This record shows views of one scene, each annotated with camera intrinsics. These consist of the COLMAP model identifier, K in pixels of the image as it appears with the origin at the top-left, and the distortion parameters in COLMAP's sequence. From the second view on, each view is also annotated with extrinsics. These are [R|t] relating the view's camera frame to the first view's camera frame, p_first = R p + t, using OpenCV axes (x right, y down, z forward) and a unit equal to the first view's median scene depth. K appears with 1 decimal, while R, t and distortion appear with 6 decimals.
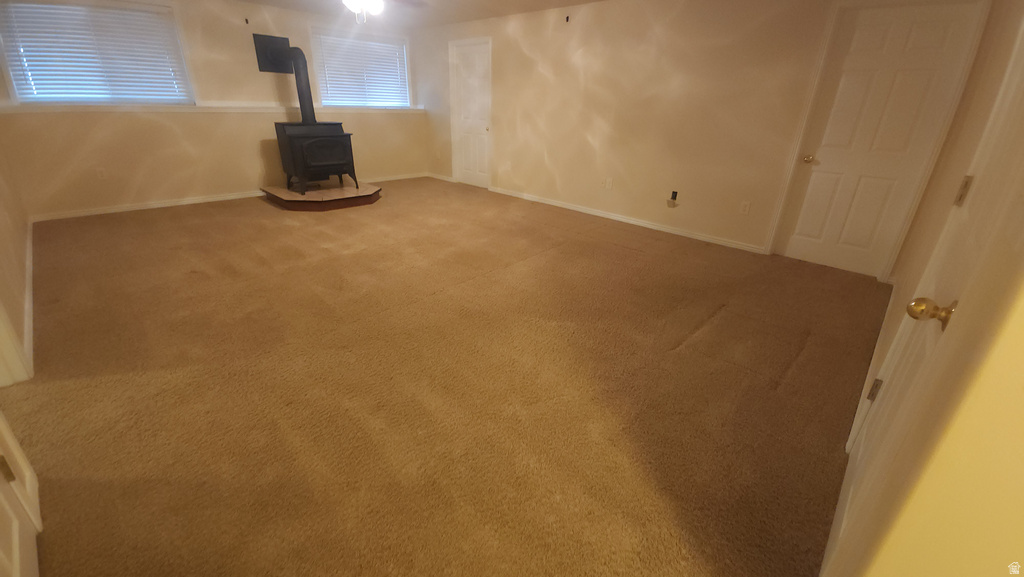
lens RADIAL K [[421.4, 0, 512.9], [0, 421.4, 285.8], [0, 0, 1]] dist [0.000379, -0.001086]
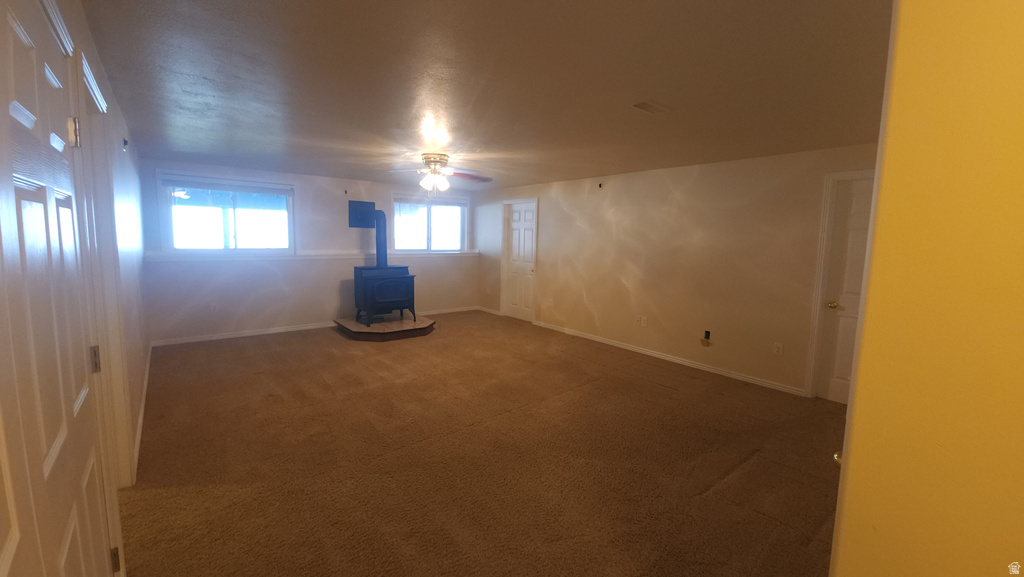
lens RADIAL K [[421.4, 0, 511.5], [0, 421.4, 280.2], [0, 0, 1]] dist [0.000379, -0.001086]
pose [[0.992634, 0.003869, -0.121087, 0.040064], [-0.040766, 0.951874, -0.303767, -0.009261], [0.114084, 0.306466, 0.945020, -0.118222]]
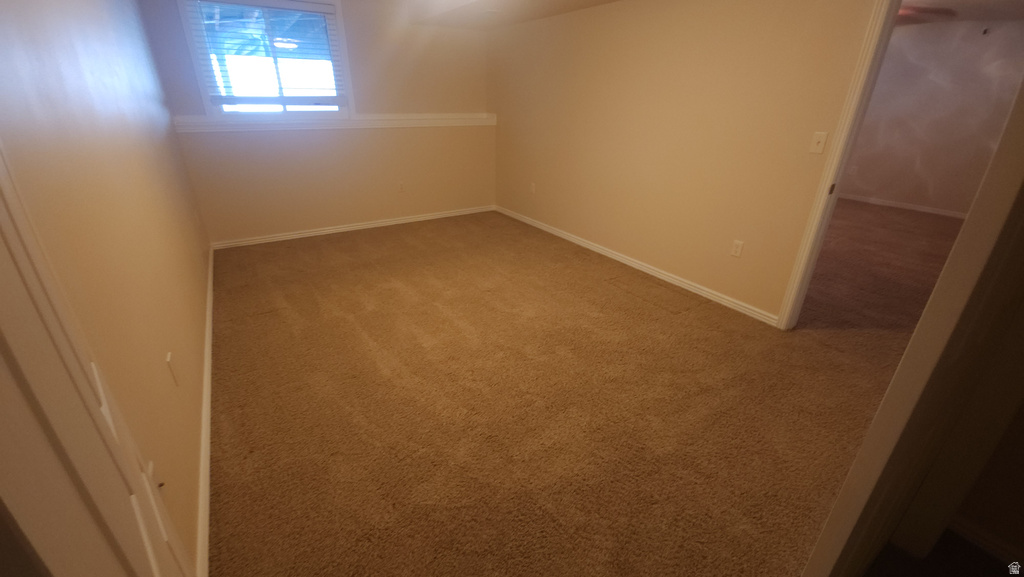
lens RADIAL K [[421.4, 0, 511.7], [0, 421.4, 288.0], [0, 0, 1]] dist [0.000379, -0.001086]
pose [[0.993554, -0.053280, 0.100063, -1.869381], [0.052512, 0.998567, 0.010295, -0.108852], [-0.100468, -0.004974, 0.994928, 0.115055]]
